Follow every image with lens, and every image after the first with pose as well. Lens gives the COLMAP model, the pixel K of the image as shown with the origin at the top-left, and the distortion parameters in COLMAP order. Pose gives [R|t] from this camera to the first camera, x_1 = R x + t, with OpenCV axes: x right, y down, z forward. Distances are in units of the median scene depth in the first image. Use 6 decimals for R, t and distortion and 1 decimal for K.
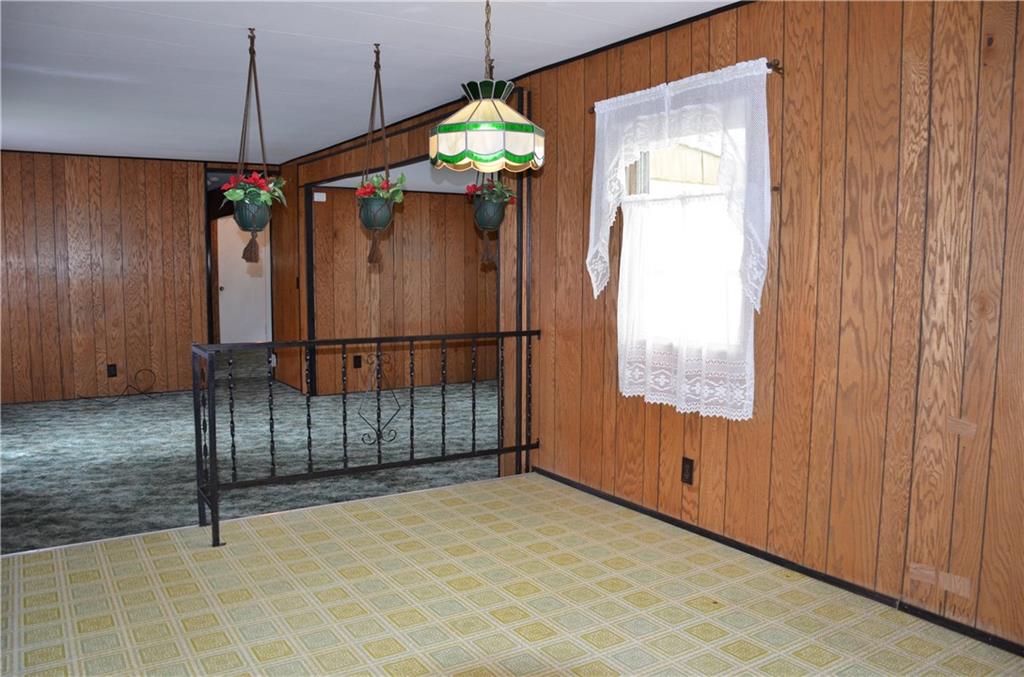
lens RADIAL K [[803.2, 0, 516.1], [0, 803.2, 339.3], [0, 0, 1]] dist [-0.126695, 0.061696]
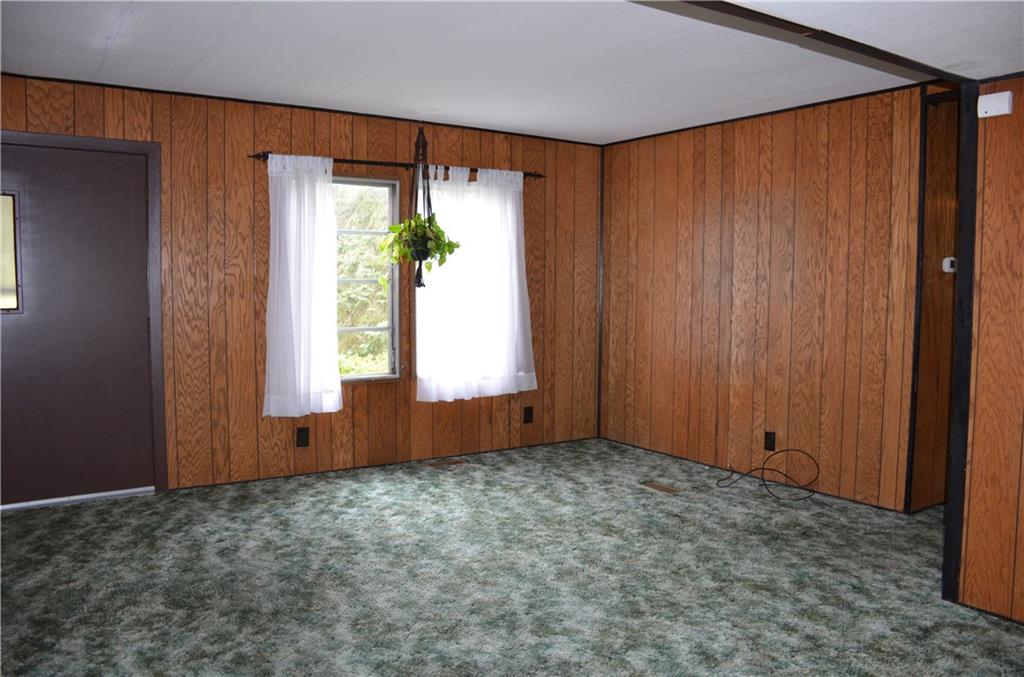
lens RADIAL K [[803.2, 0, 512.0], [0, 803.2, 336.2], [0, 0, 1]] dist [-0.126695, 0.061696]
pose [[0.011203, 0.065114, -0.997815, 0.132263], [-0.099998, 0.992948, 0.063673, -0.067245], [0.994925, 0.099066, 0.017635, 0.766873]]
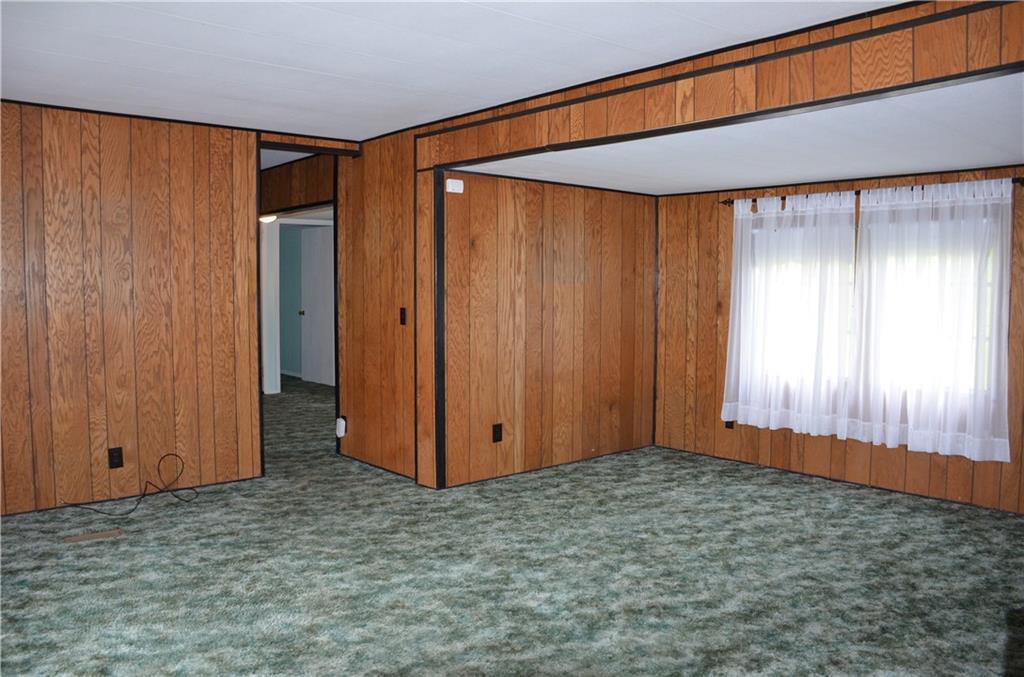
lens RADIAL K [[803.2, 0, 517.5], [0, 803.2, 338.8], [0, 0, 1]] dist [-0.126695, 0.061696]
pose [[0.990322, -0.008140, 0.138550, -0.286639], [0.011612, 0.999638, -0.024272, -0.036110], [-0.138302, 0.025646, 0.990058, 0.339149]]
